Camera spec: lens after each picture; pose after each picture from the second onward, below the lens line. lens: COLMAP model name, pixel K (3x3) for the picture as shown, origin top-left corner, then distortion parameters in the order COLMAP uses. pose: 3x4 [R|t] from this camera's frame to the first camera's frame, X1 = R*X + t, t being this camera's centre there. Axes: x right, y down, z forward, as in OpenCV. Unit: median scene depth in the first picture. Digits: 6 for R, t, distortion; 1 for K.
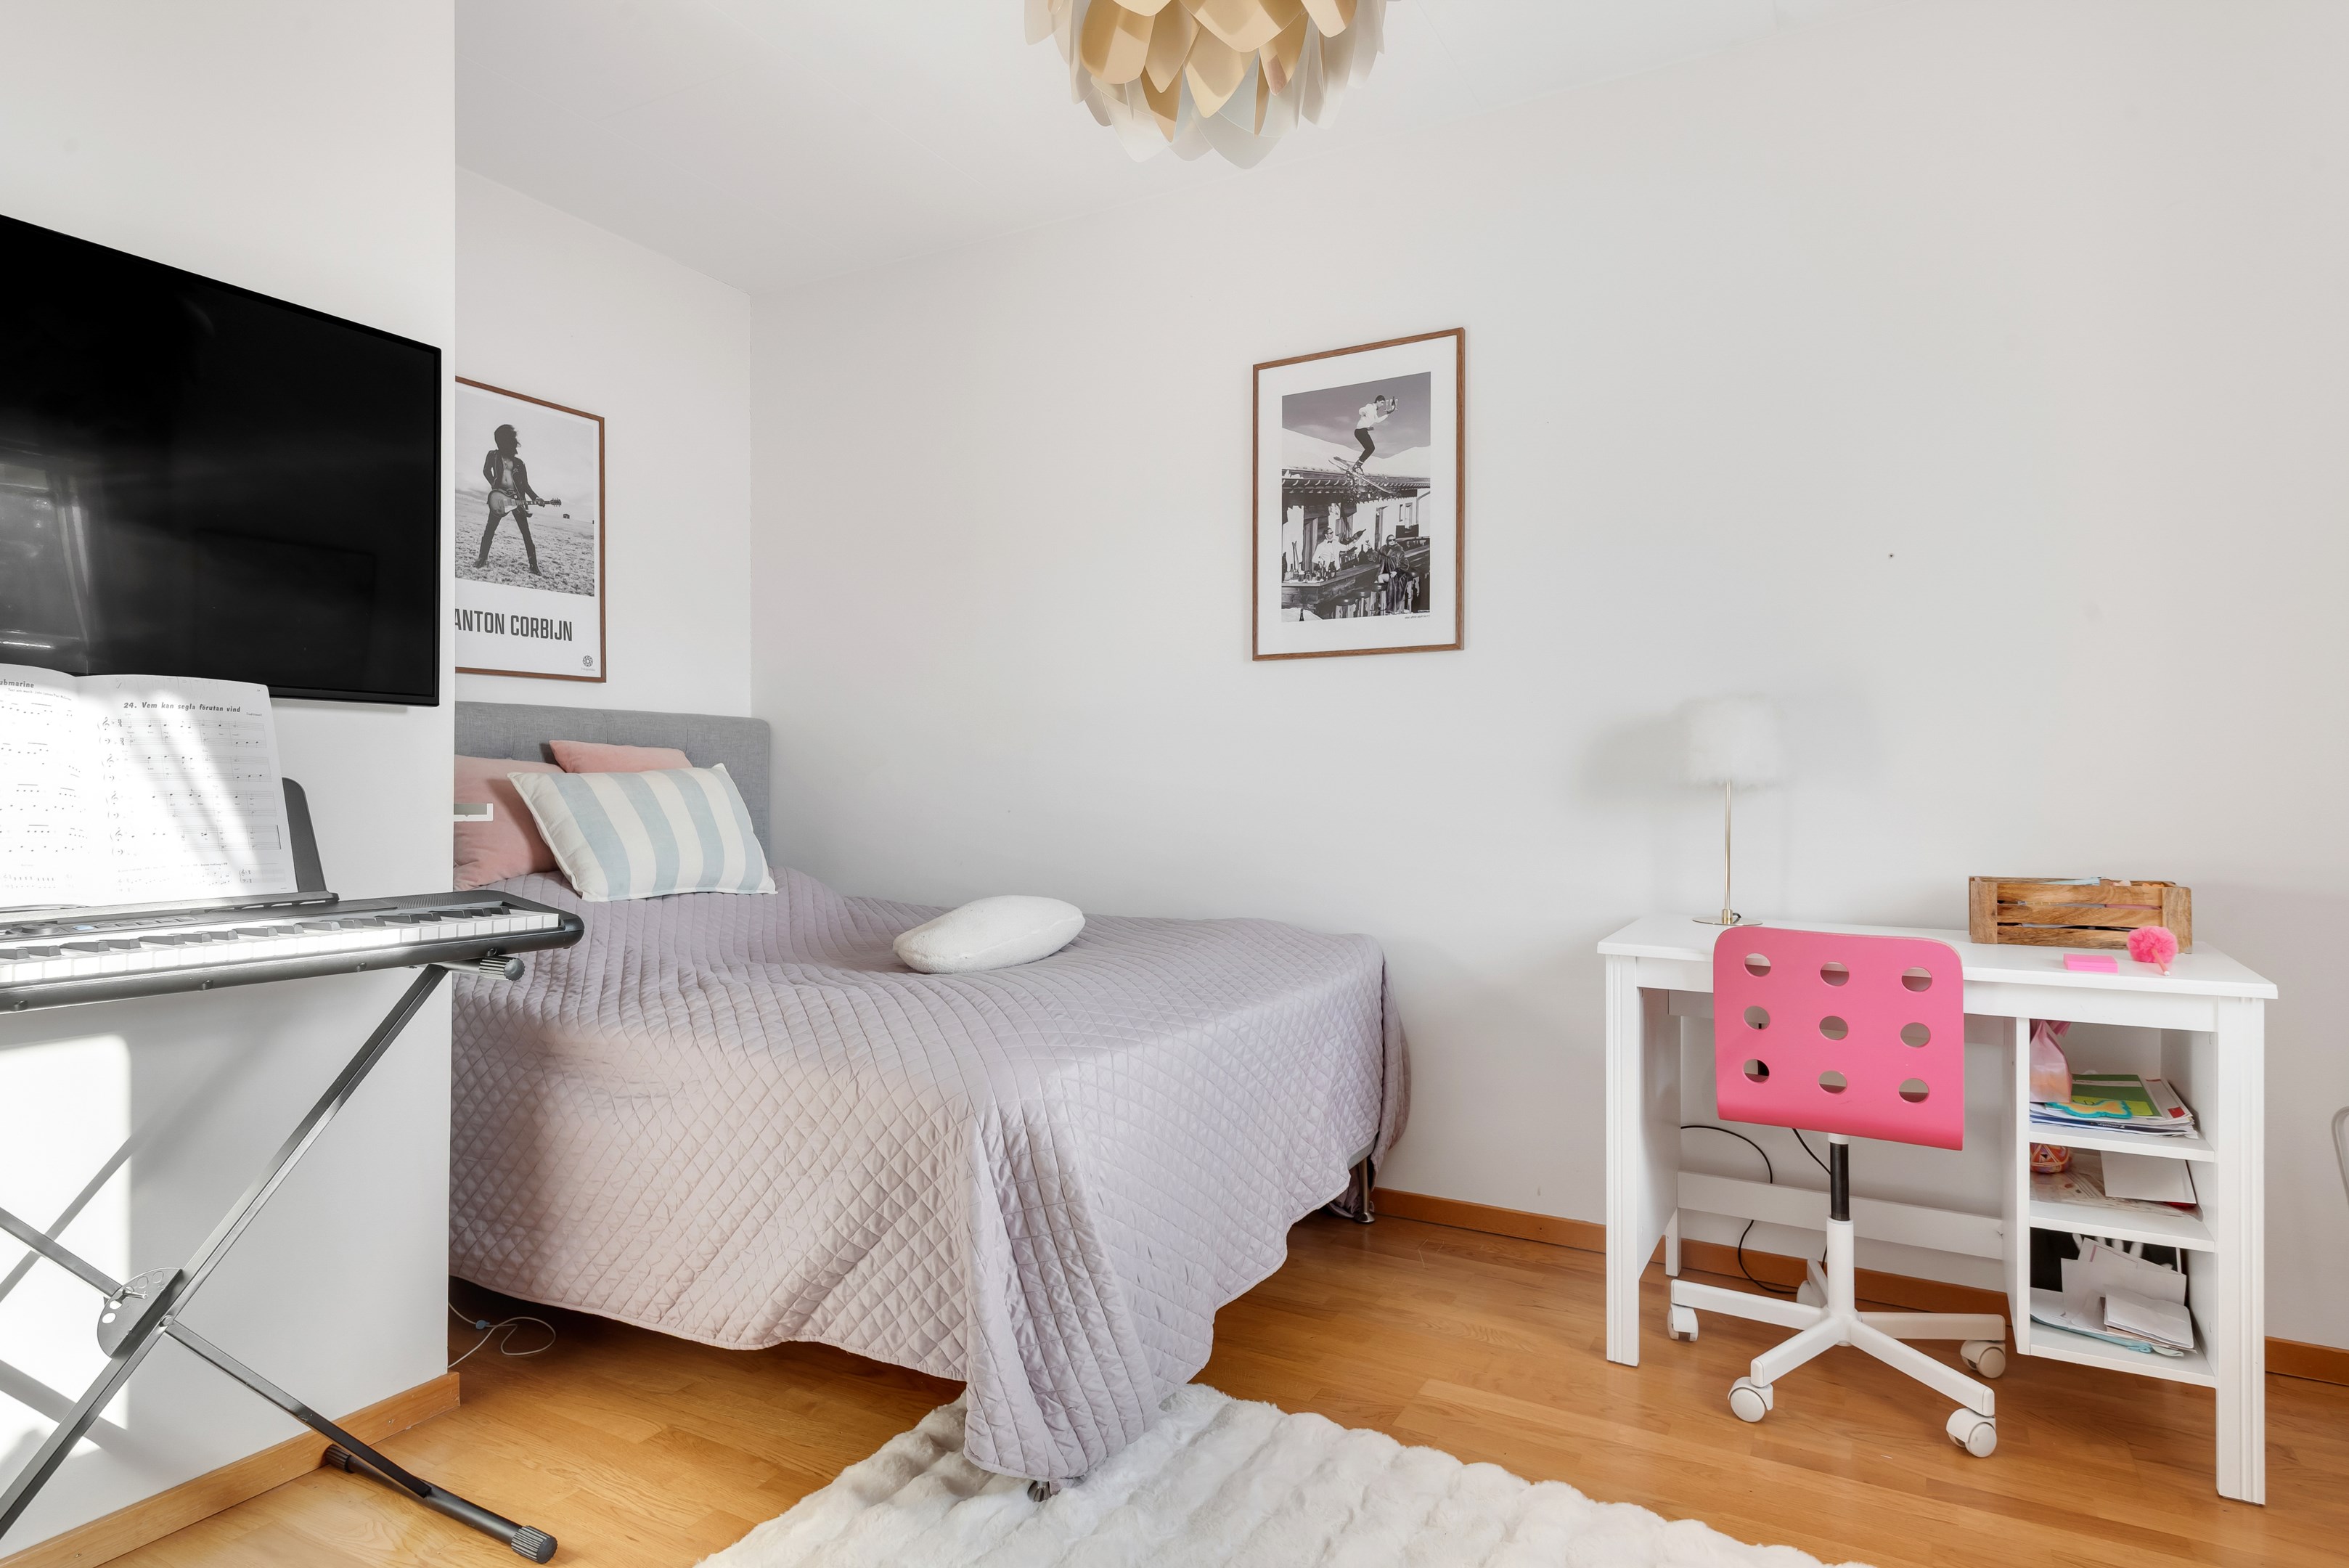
lens RADIAL K [[1229.6, 0, 1174.5], [0, 1229.6, 784.0], [0, 0, 1]] dist [0.001443, 0.000358]
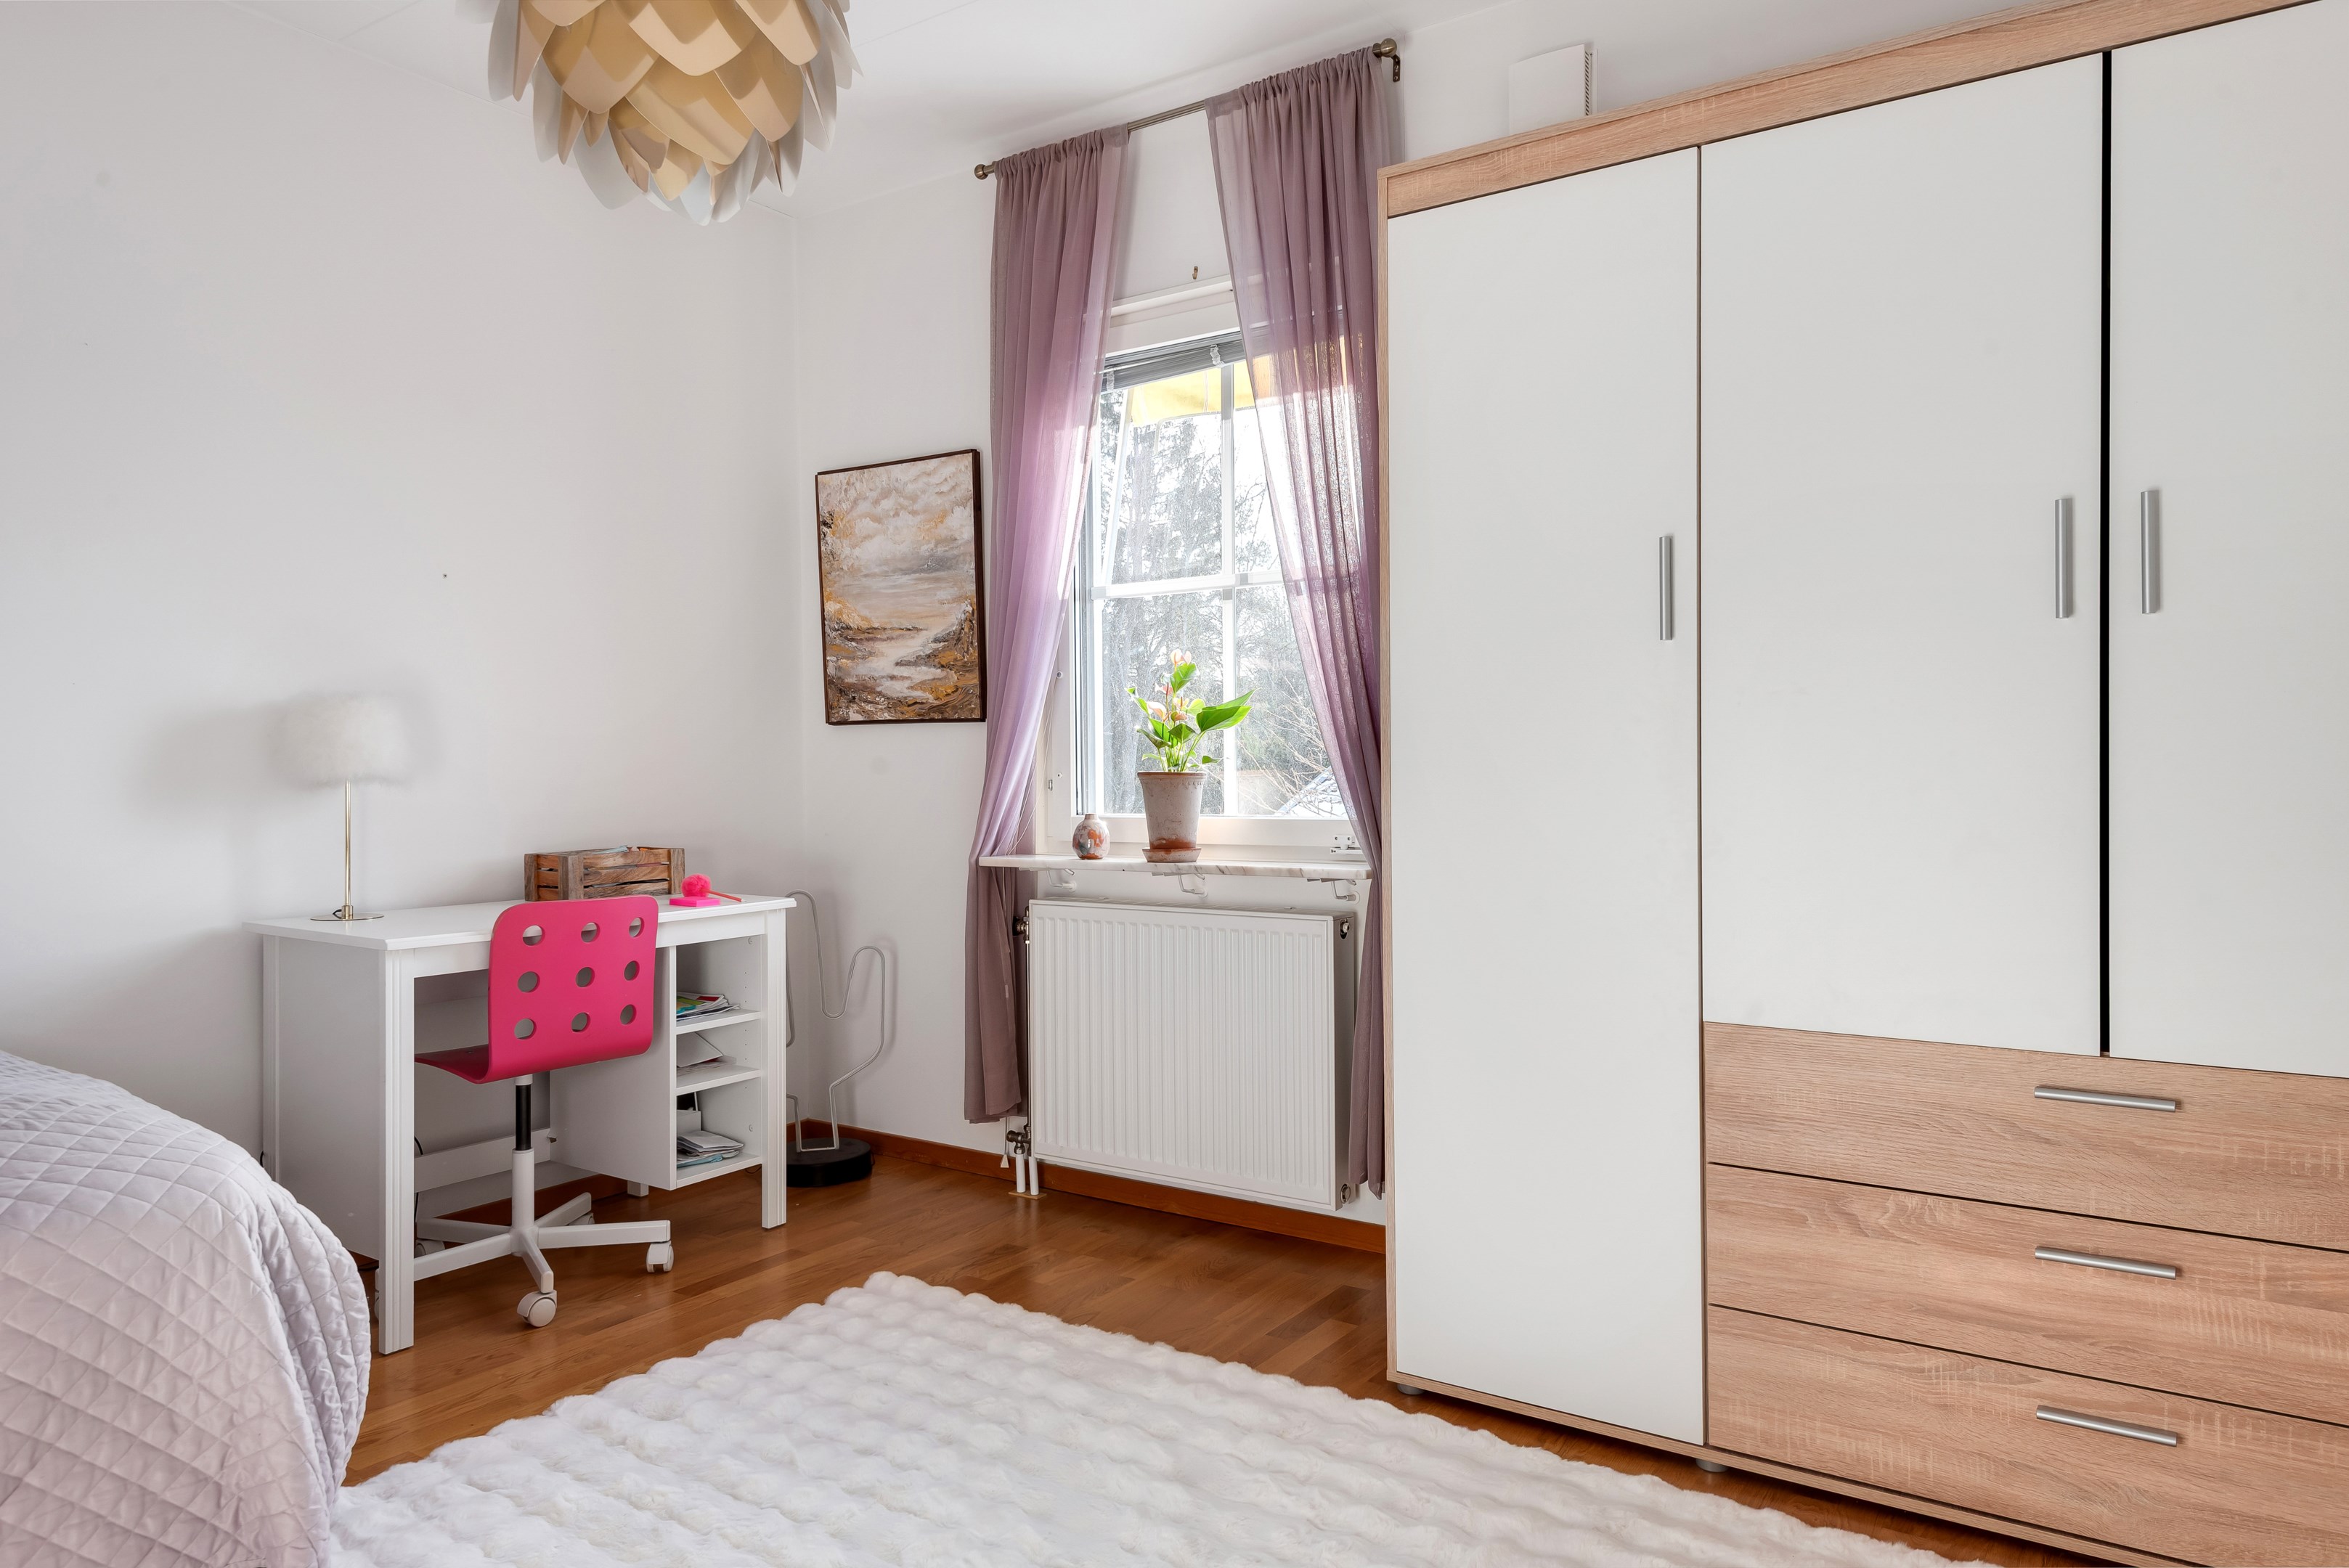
lens RADIAL K [[1510.9, 0, 1174.5], [0, 1510.9, 784.0], [0, 0, 1]] dist [-0.000236, -0.000713]
pose [[0.092976, -0.018324, 0.995500, -0.932483], [0.006602, 0.999820, 0.017787, -0.017433], [-0.995646, 0.004918, 0.093081, 0.285156]]
